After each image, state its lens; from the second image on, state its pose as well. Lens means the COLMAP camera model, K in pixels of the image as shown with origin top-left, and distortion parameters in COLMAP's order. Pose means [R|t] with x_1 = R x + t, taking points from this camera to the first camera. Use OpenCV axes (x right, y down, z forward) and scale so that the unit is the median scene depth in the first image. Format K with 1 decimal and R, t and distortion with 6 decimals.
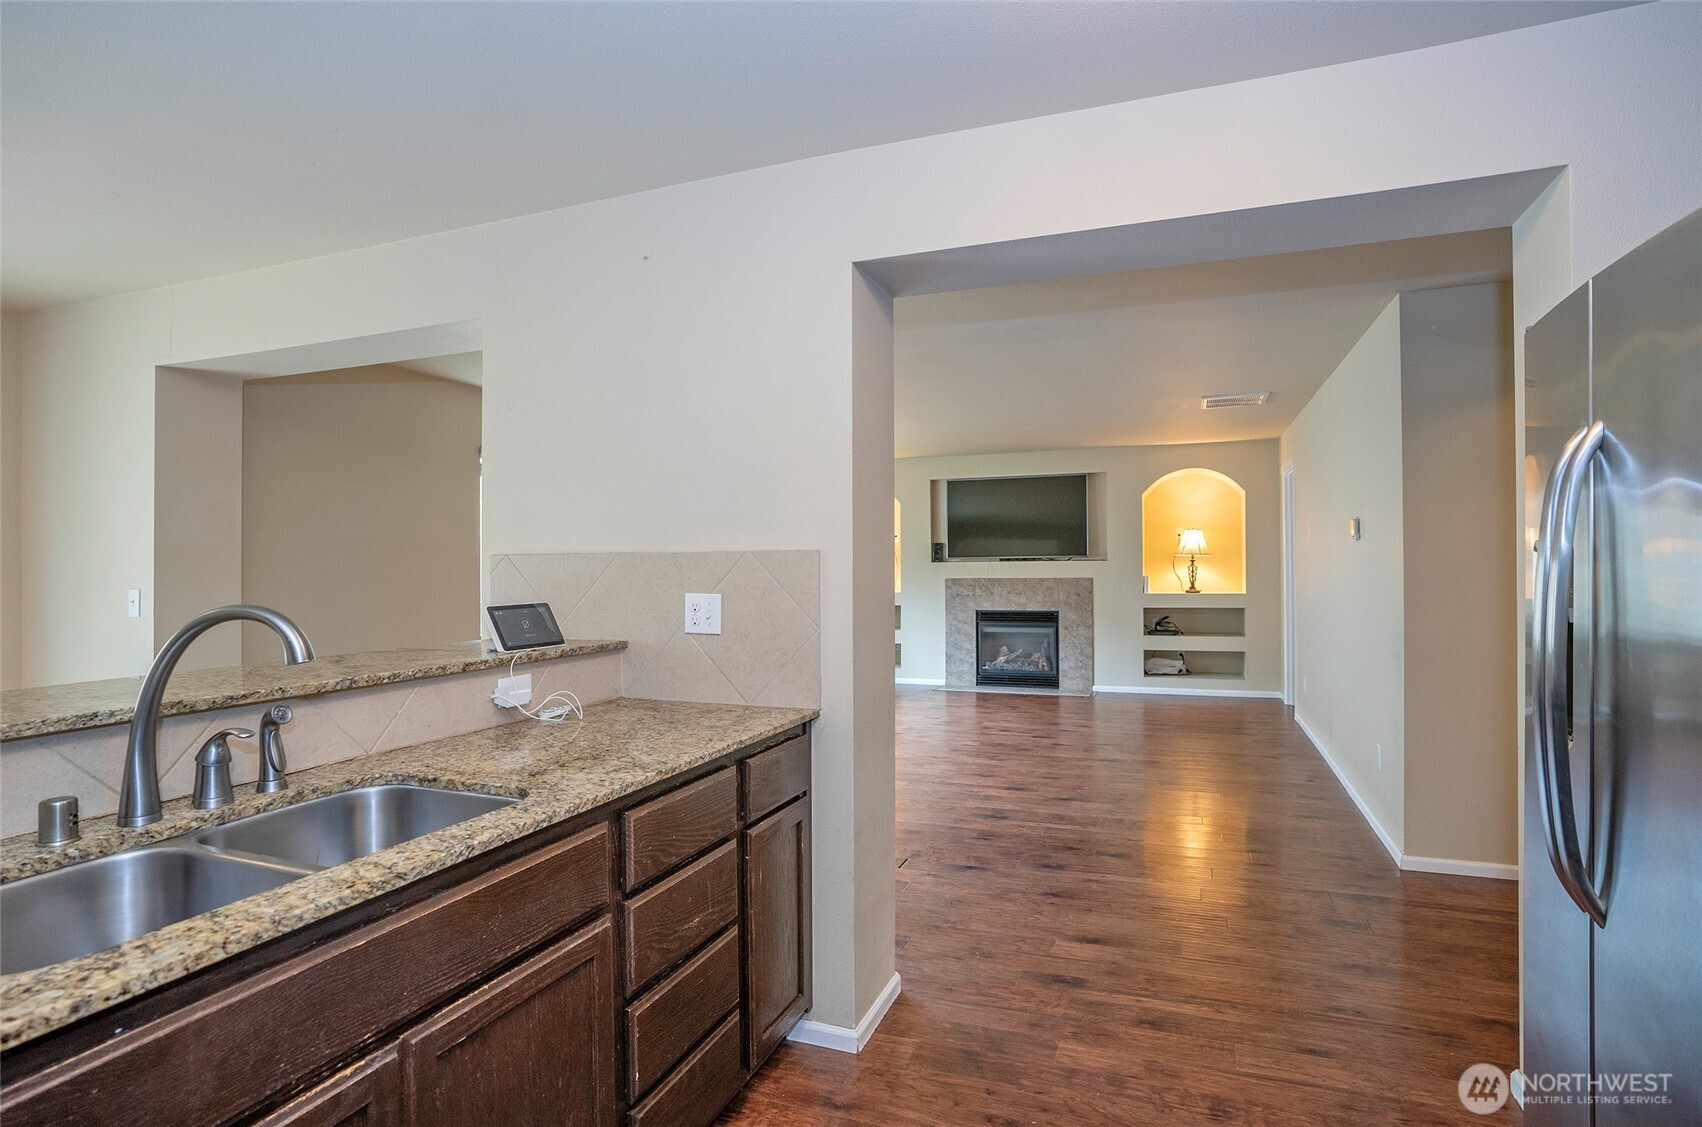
lens RADIAL K [[857.8, 0, 876.7], [0, 857.8, 565.9], [0, 0, 1]] dist [-0.054526, 0.000269]
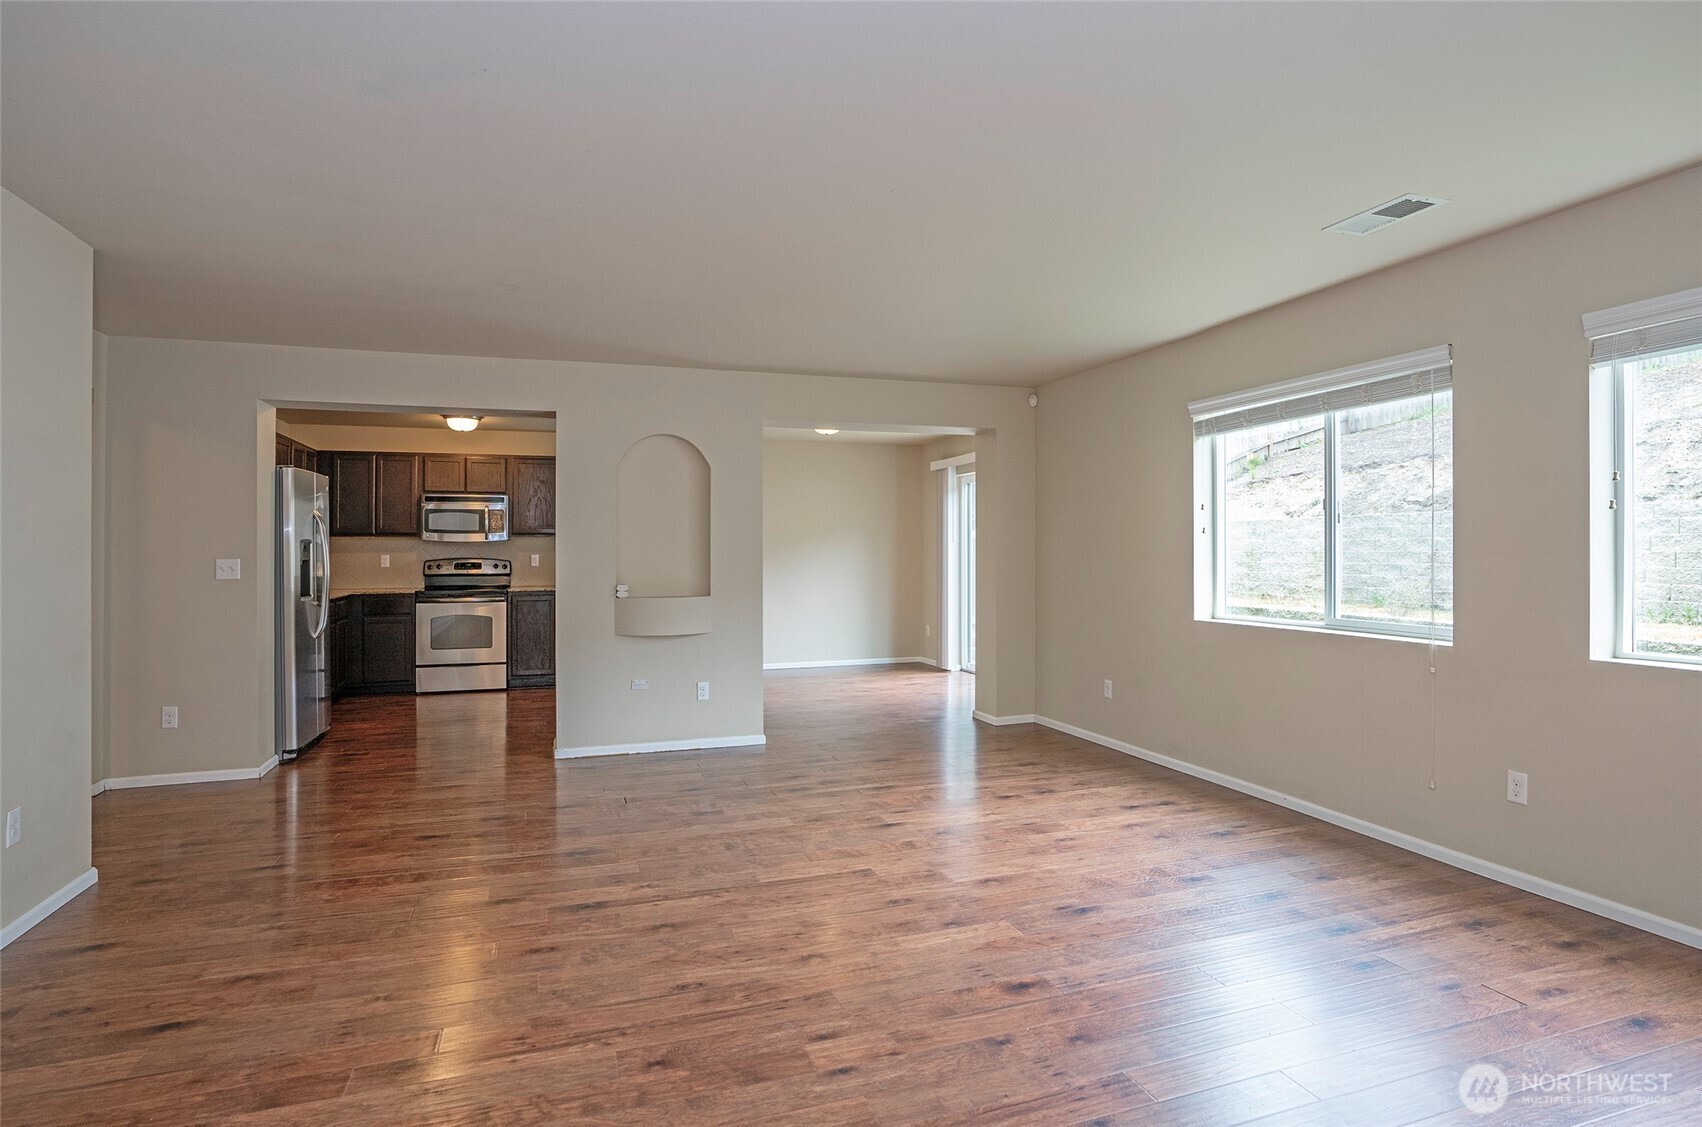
lens RADIAL K [[910.8, 0, 868.5], [0, 910.8, 549.2], [0, 0, 1]] dist [-0.044200, 0.000534]
pose [[-0.777283, 0.011435, -0.629048, 0.230004], [0.009186, 0.999935, 0.006826, 0.000911], [0.629084, -0.000473, -0.777337, 0.912713]]
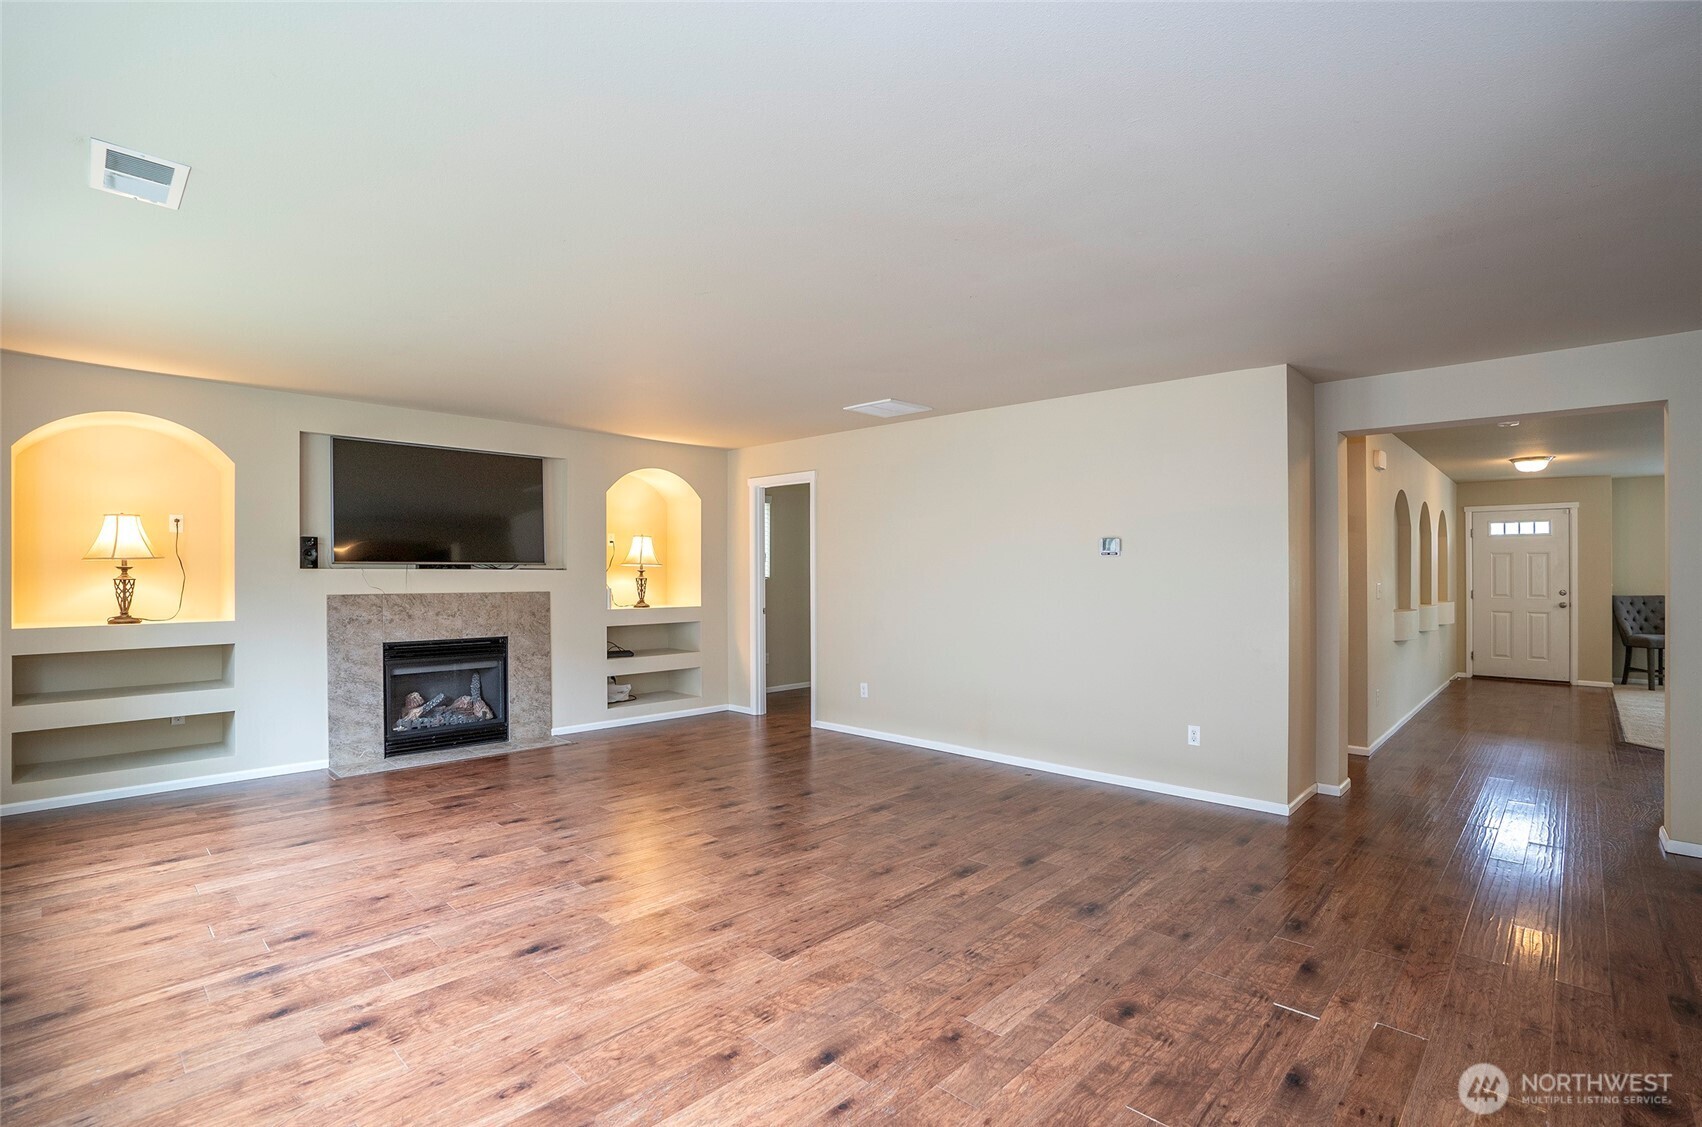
lens RADIAL K [[778.6, 0, 862.6], [0, 778.6, 572.9], [0, 0, 1]] dist [-0.073534, 0.028535]
pose [[0.402255, 0.010636, 0.915466, -0.278909], [-0.004334, 0.999943, -0.009713, 0.002460], [-0.915518, -0.000061, 0.402278, 0.452910]]
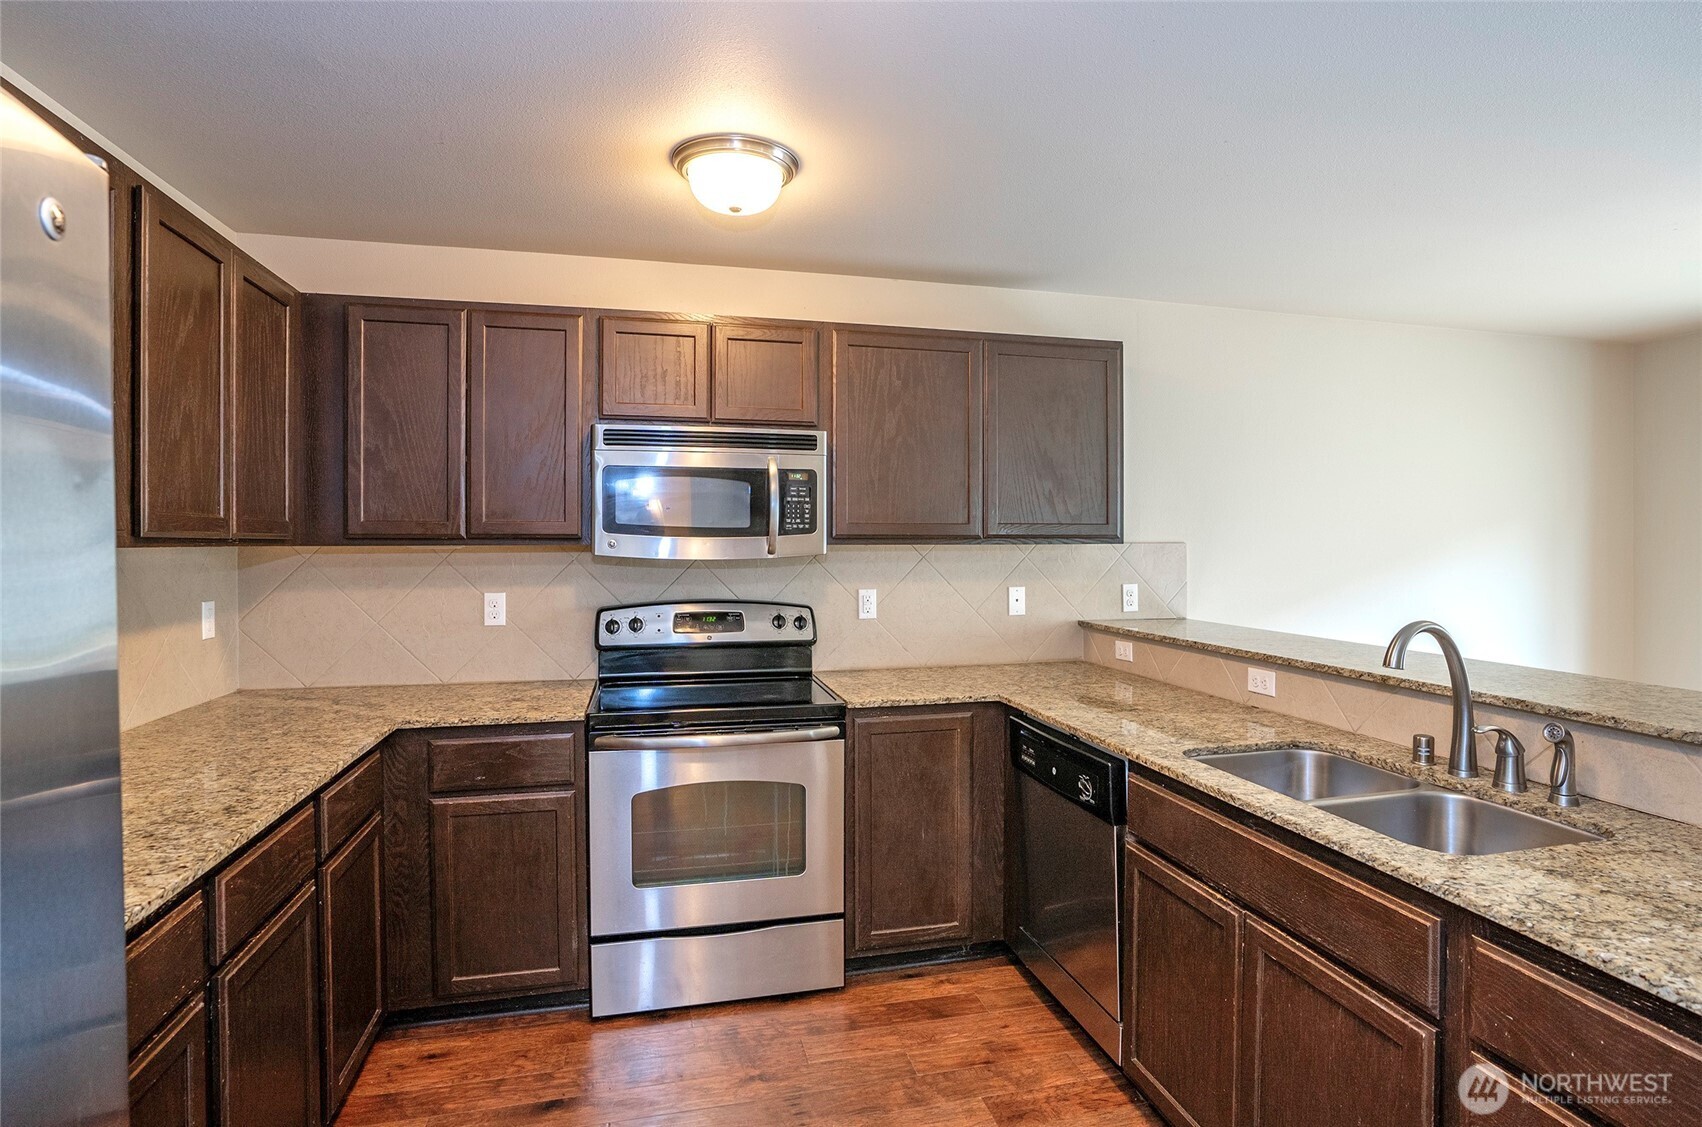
lens RADIAL K [[875.6, 0, 860.1], [0, 875.6, 555.5], [0, 0, 1]] dist [-0.025041, 0.000485]
pose [[-0.828279, 0.021698, -0.559895, 0.104029], [0.007246, 0.999581, 0.028017, -0.014284], [0.560269, 0.019149, -0.828090, 0.229666]]
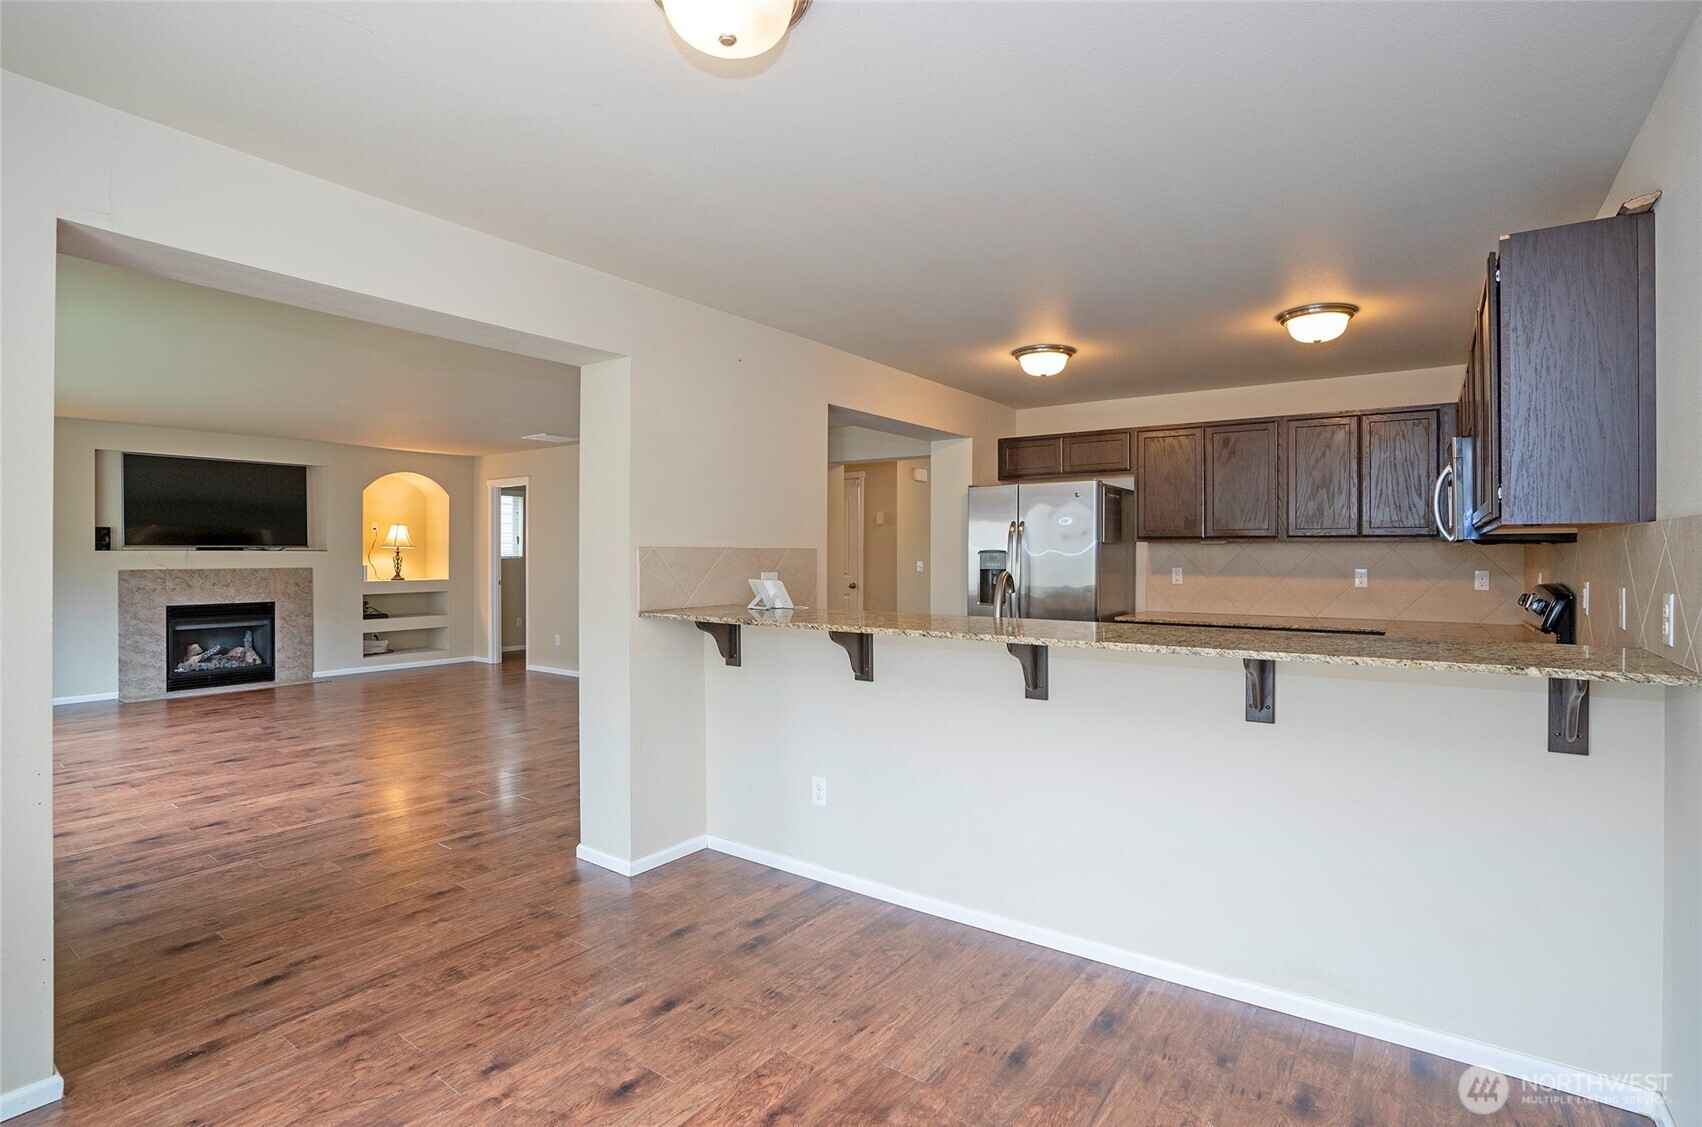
lens RADIAL K [[800.1, 0, 849.9], [0, 800.1, 548.3], [0, 0, 1]] dist [-0.054322, 0.028350]
pose [[0.292111, 0.014303, 0.956278, -0.463546], [-0.002859, 0.999897, -0.014082, 0.002121], [-0.956380, 0.001380, 0.292121, 0.103168]]
